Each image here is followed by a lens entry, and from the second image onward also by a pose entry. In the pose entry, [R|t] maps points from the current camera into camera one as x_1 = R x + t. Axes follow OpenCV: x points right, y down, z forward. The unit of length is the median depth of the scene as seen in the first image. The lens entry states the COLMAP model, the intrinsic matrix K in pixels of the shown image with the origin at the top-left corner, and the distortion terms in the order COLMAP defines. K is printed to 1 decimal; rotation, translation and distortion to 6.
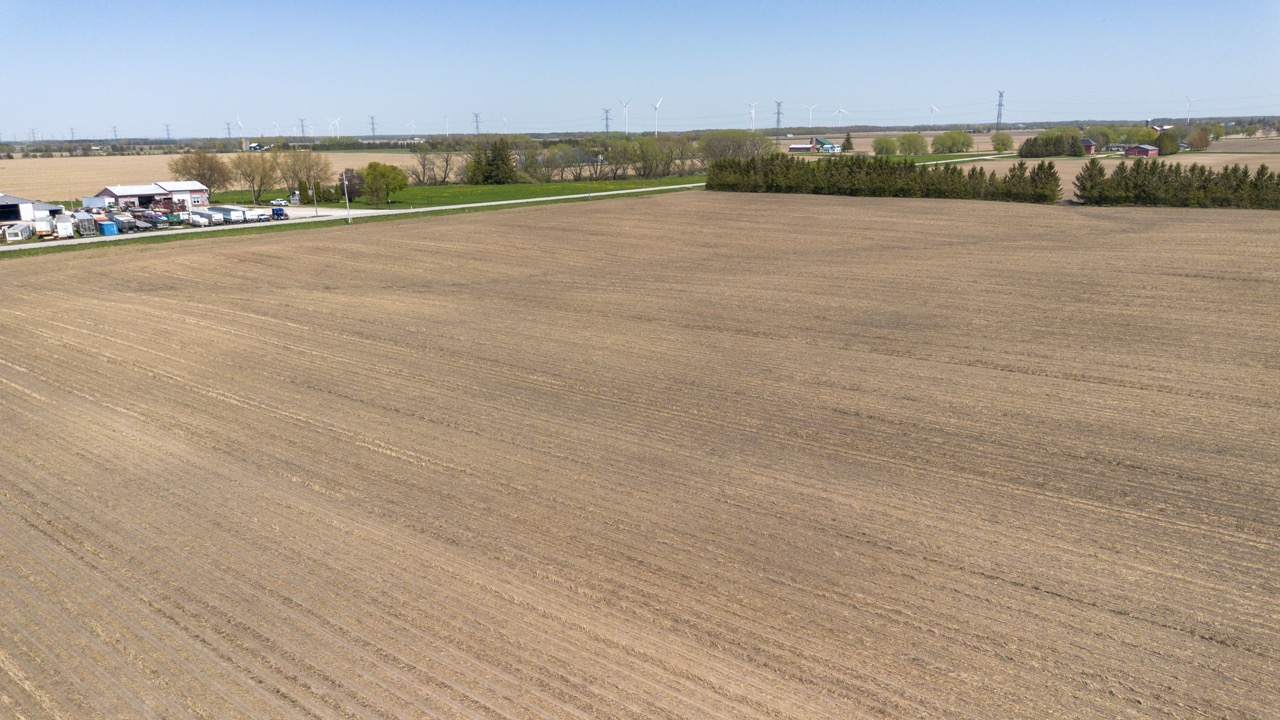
lens RADIAL K [[928.1, 0, 639.6], [0, 928.1, 335.7], [0, 0, 1]] dist [0.072462, -0.073861]
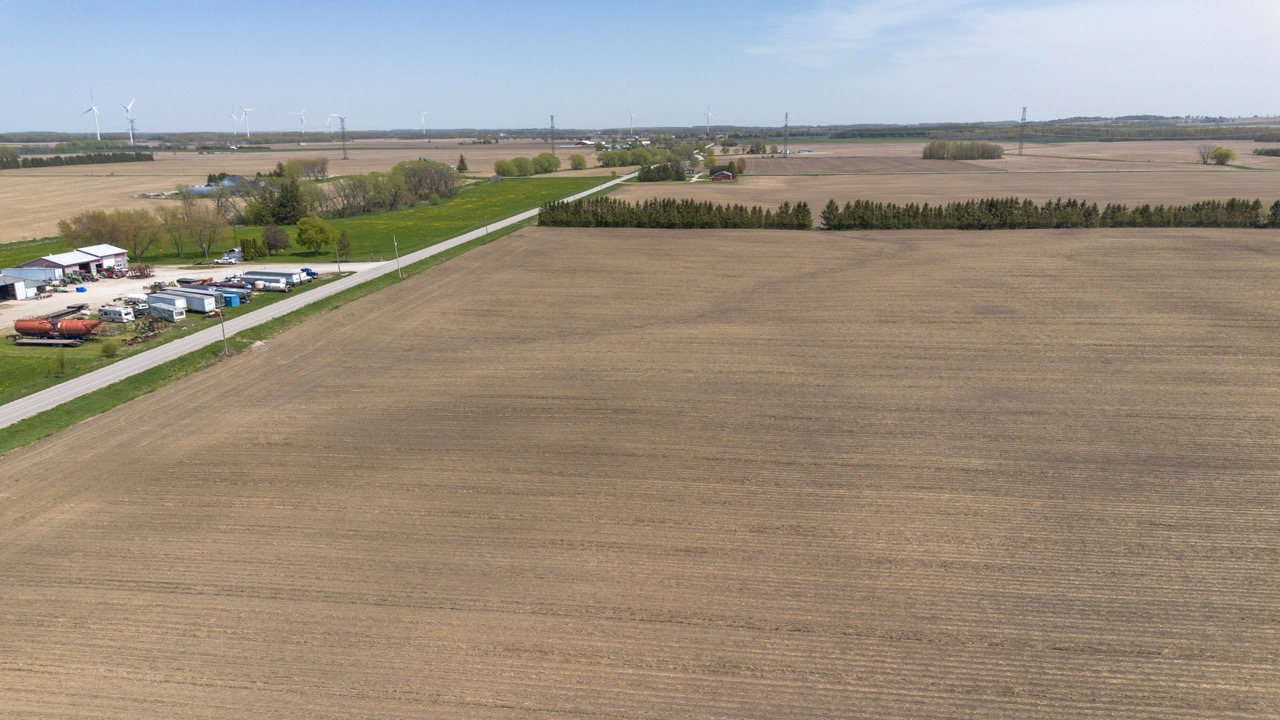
lens RADIAL K [[902.6, 0, 638.6], [0, 902.6, 374.6], [0, 0, 1]] dist [0.071111, -0.078631]
pose [[0.853107, -0.129600, 0.505383, -0.564987], [0.108171, 0.991545, 0.071674, -0.042186], [-0.510399, -0.006477, 0.859913, -0.125625]]
